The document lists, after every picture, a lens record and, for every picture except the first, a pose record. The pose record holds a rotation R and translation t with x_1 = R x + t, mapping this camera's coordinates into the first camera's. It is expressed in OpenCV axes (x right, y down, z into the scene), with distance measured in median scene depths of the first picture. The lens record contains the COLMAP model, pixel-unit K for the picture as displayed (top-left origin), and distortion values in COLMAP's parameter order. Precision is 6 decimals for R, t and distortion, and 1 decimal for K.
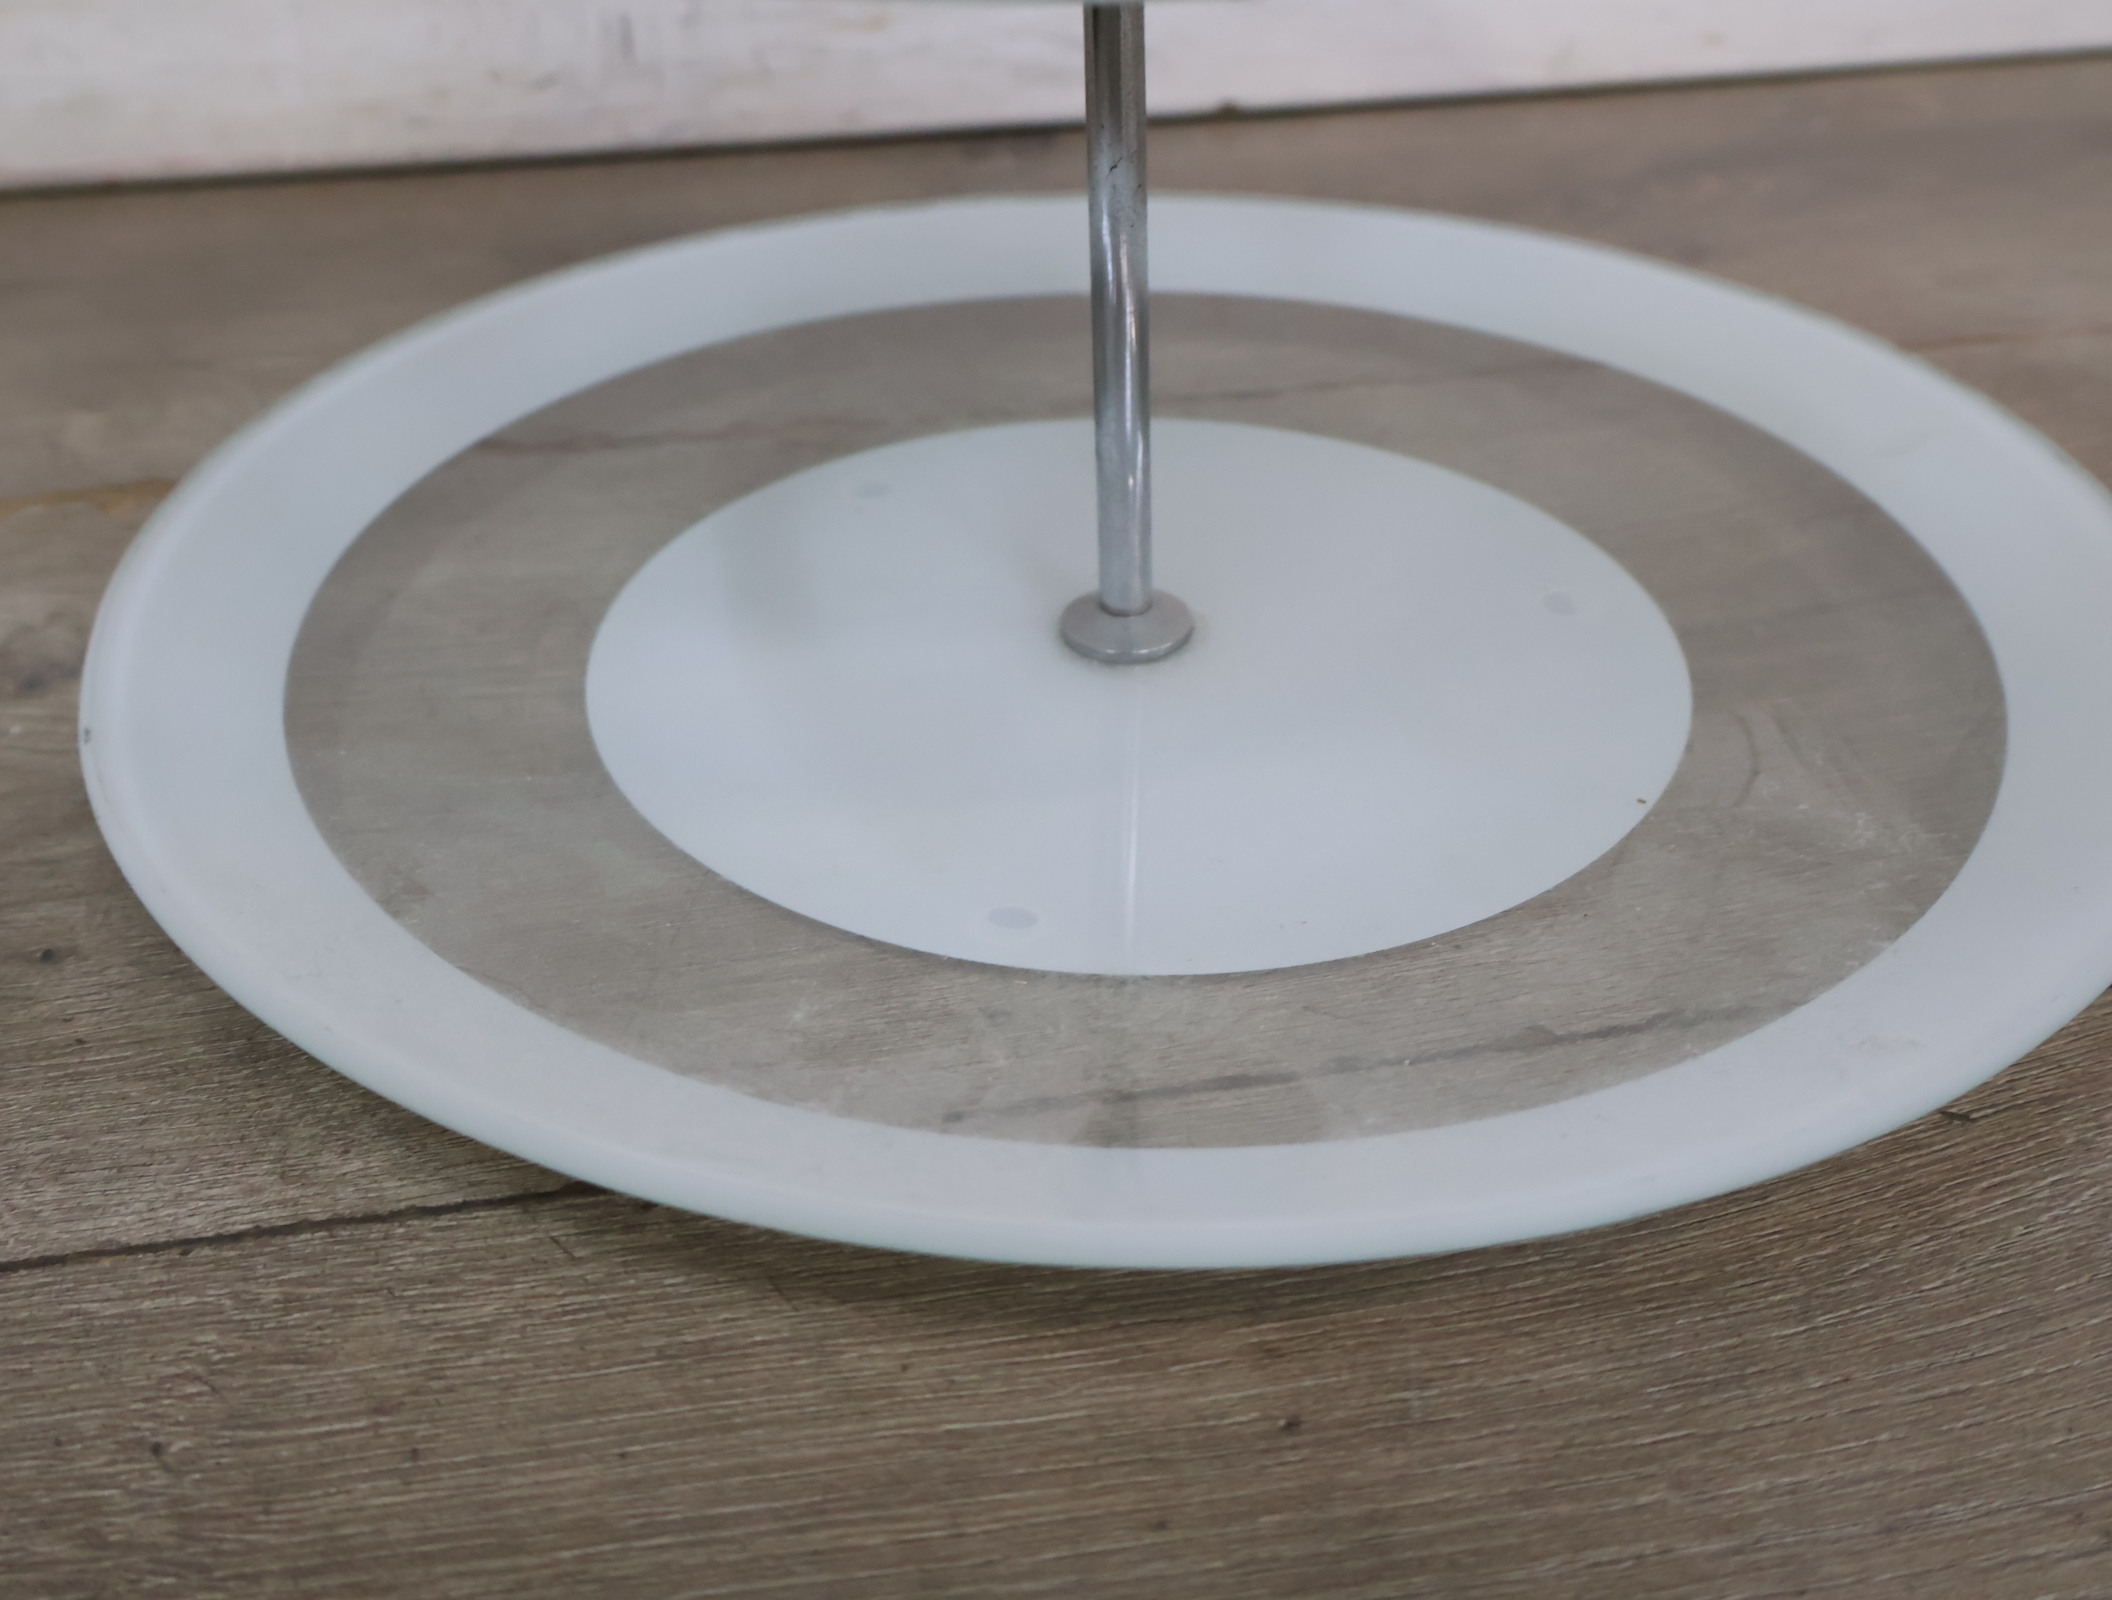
lens RADIAL K [[2354.5, 0, 1053.4], [0, 2354.5, 790.3], [0, 0, 1]] dist [0.015984, 0.000000]
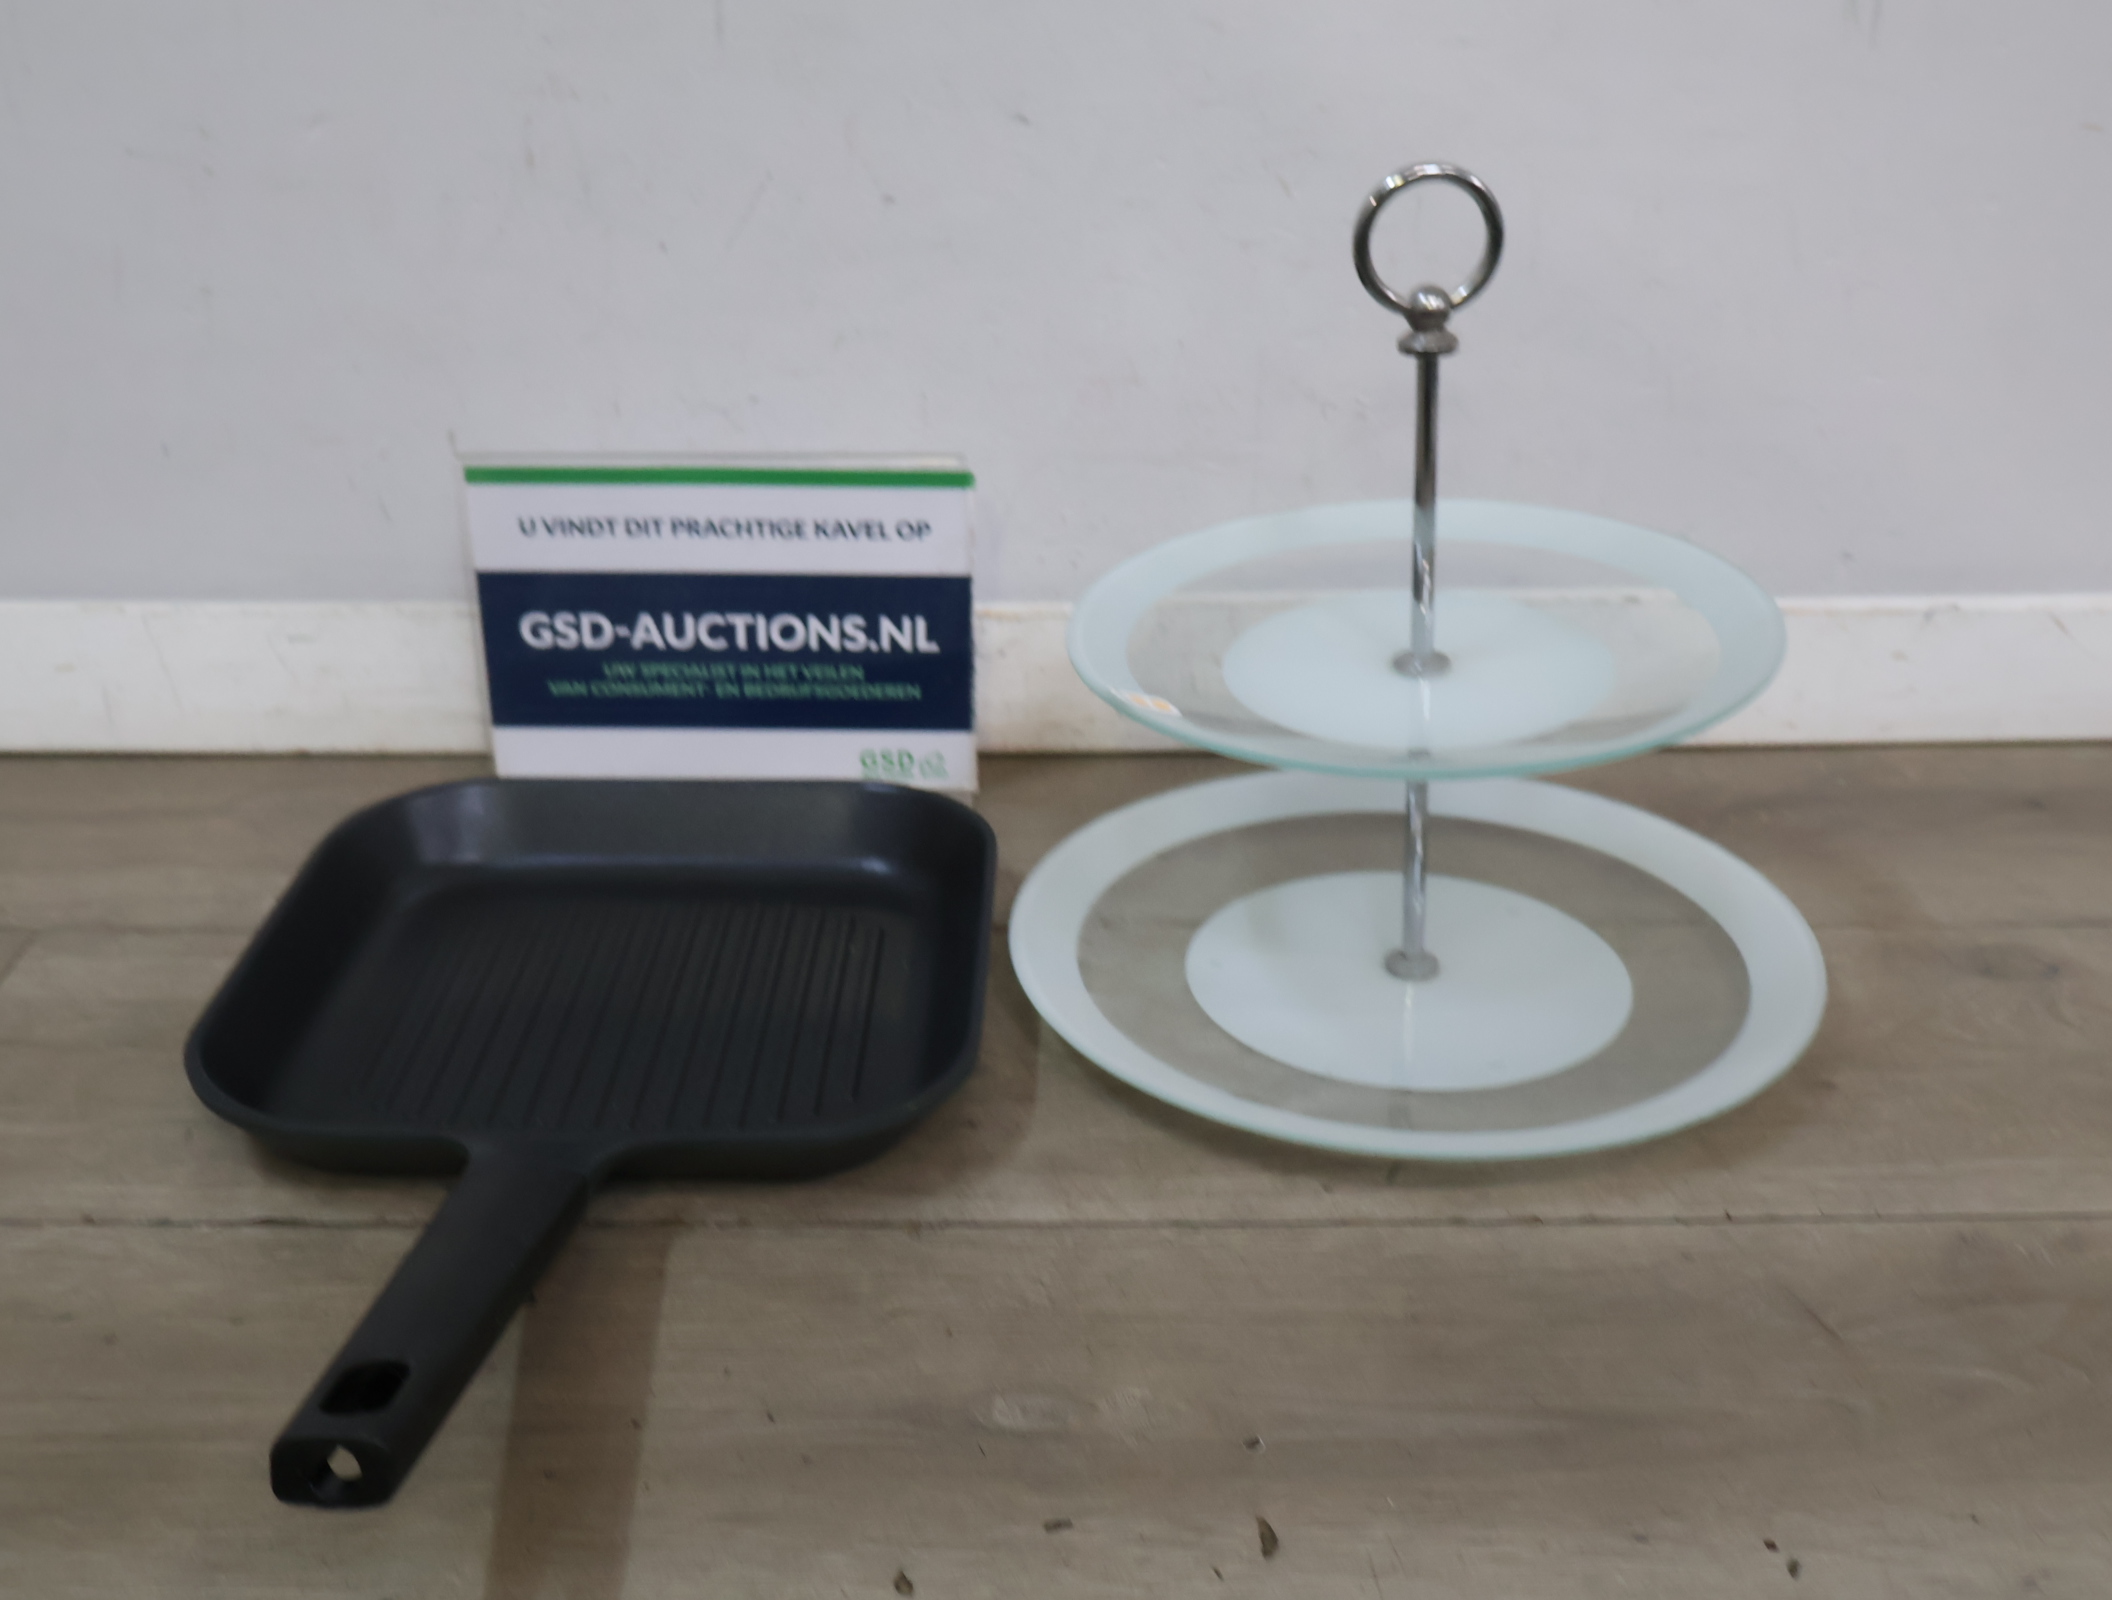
lens RADIAL K [[2354.5, 0, 1035.0], [0, 2354.5, 801.2], [0, 0, 1]] dist [0.015984, 0.000000]
pose [[0.980743, 0.078868, -0.178669, 0.109980], [-0.102146, 0.986875, -0.125072, 0.045240], [0.166460, 0.140914, 0.975928, -2.036383]]
